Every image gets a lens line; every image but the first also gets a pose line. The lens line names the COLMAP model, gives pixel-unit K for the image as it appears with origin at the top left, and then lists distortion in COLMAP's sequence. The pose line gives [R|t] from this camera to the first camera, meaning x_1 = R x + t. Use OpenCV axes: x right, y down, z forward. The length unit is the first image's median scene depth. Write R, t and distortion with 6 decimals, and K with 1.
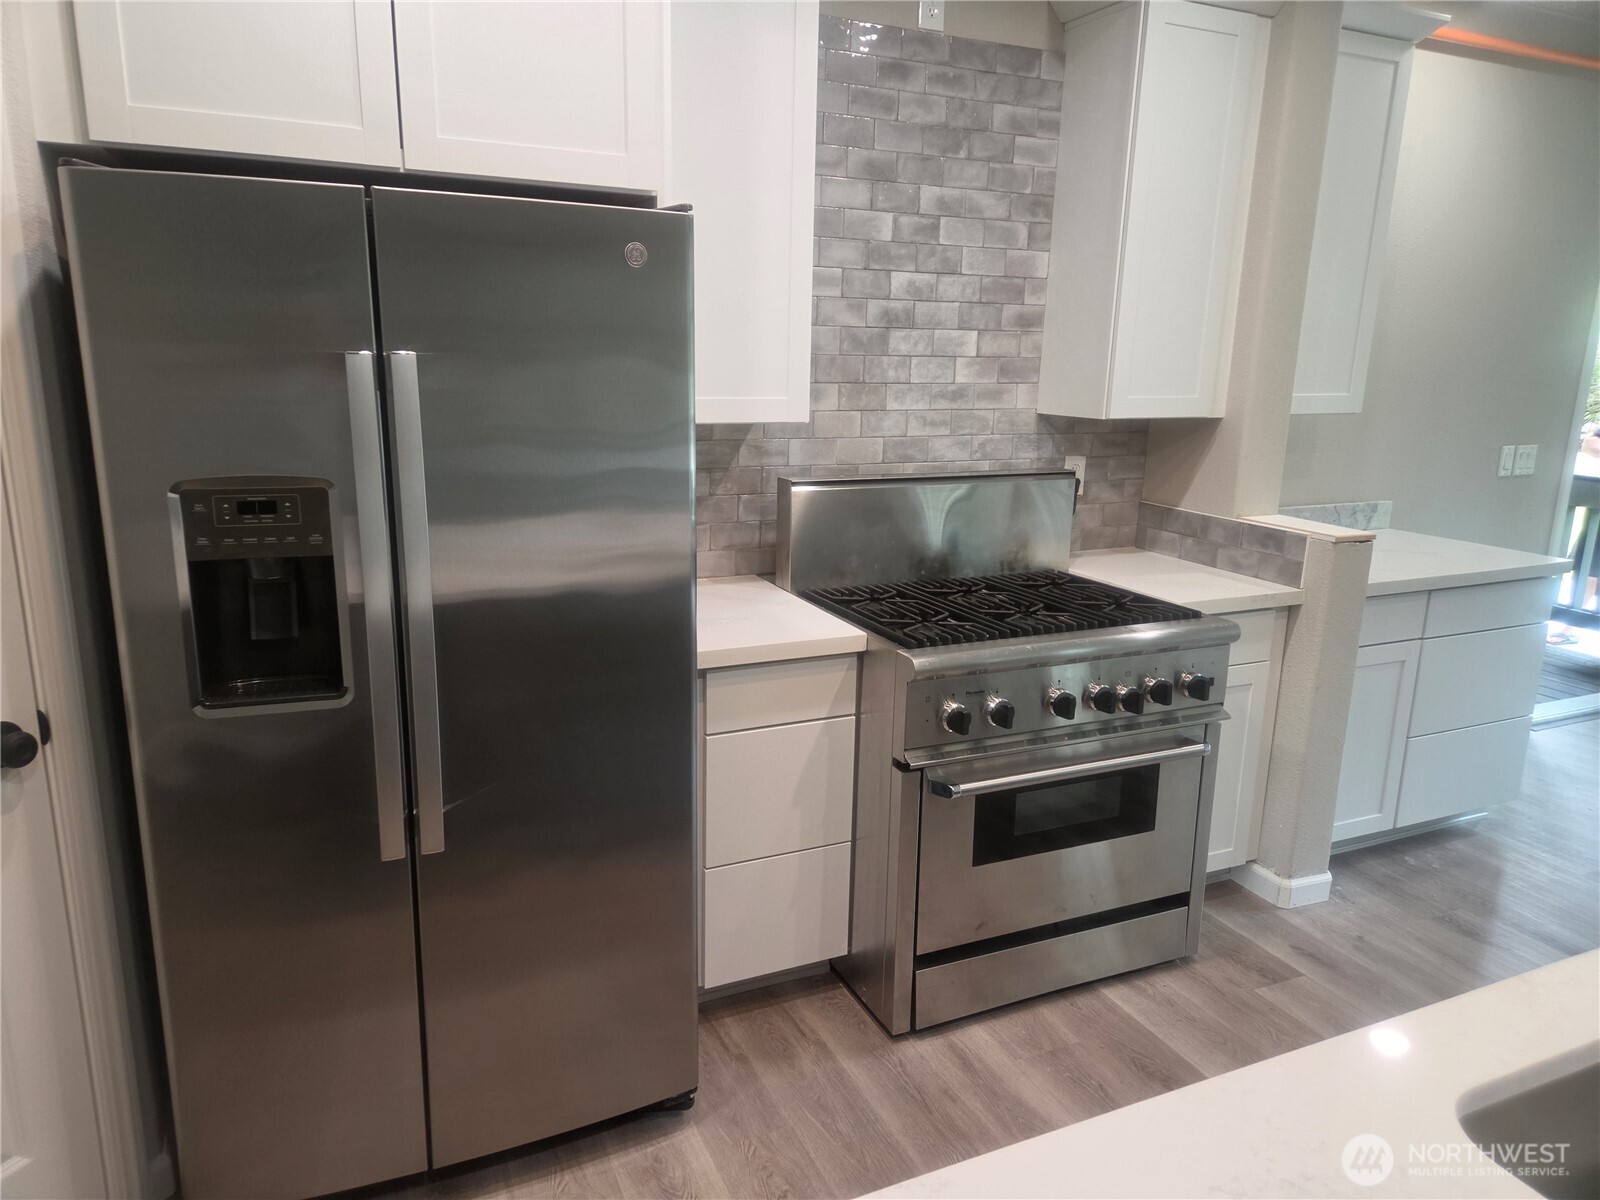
lens RADIAL K [[1083.2, 0, 805.9], [0, 1083.2, 593.1], [0, 0, 1]] dist [0.081605, -0.070672]
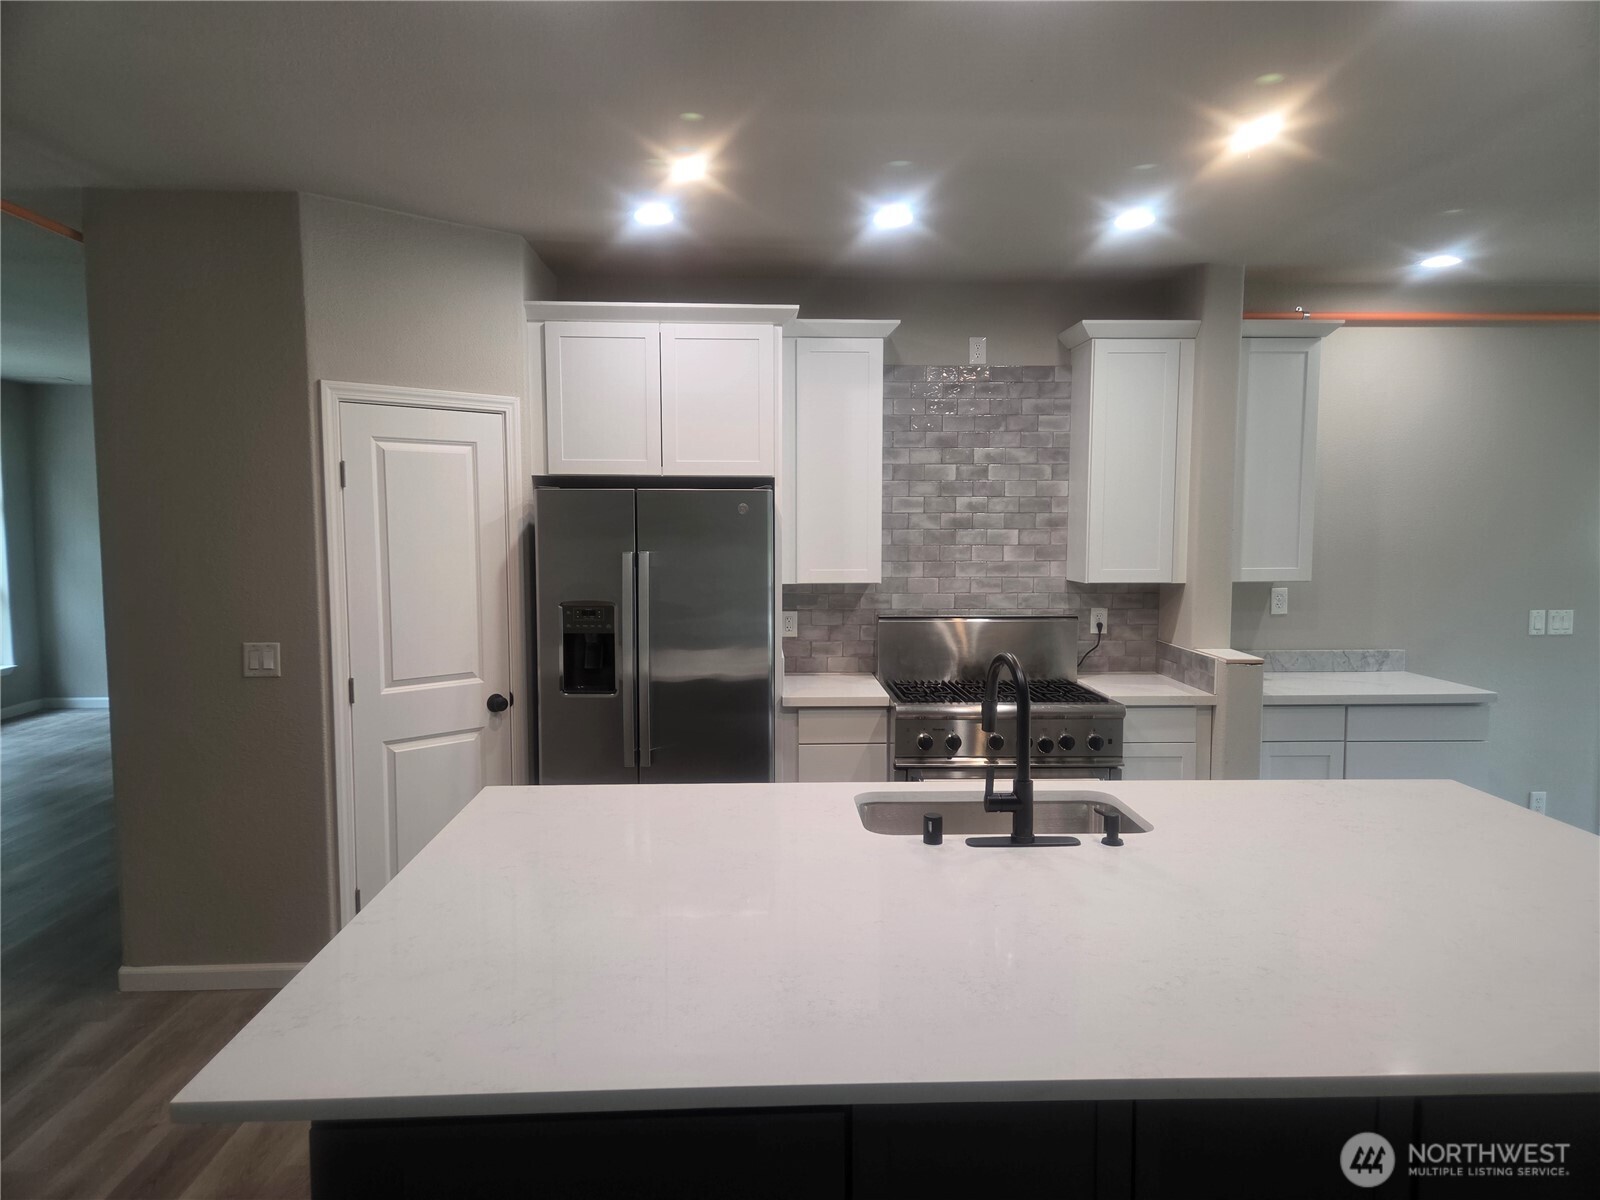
lens RADIAL K [[1064.4, 0, 800.0], [0, 1064.4, 600.0], [0, 0, 1]] dist [0.068754, -0.035548]
pose [[0.926157, 0.007031, -0.377074, 0.465479], [-0.065186, 0.987762, -0.141692, 0.110929], [0.371463, 0.155809, 0.915281, -0.567182]]
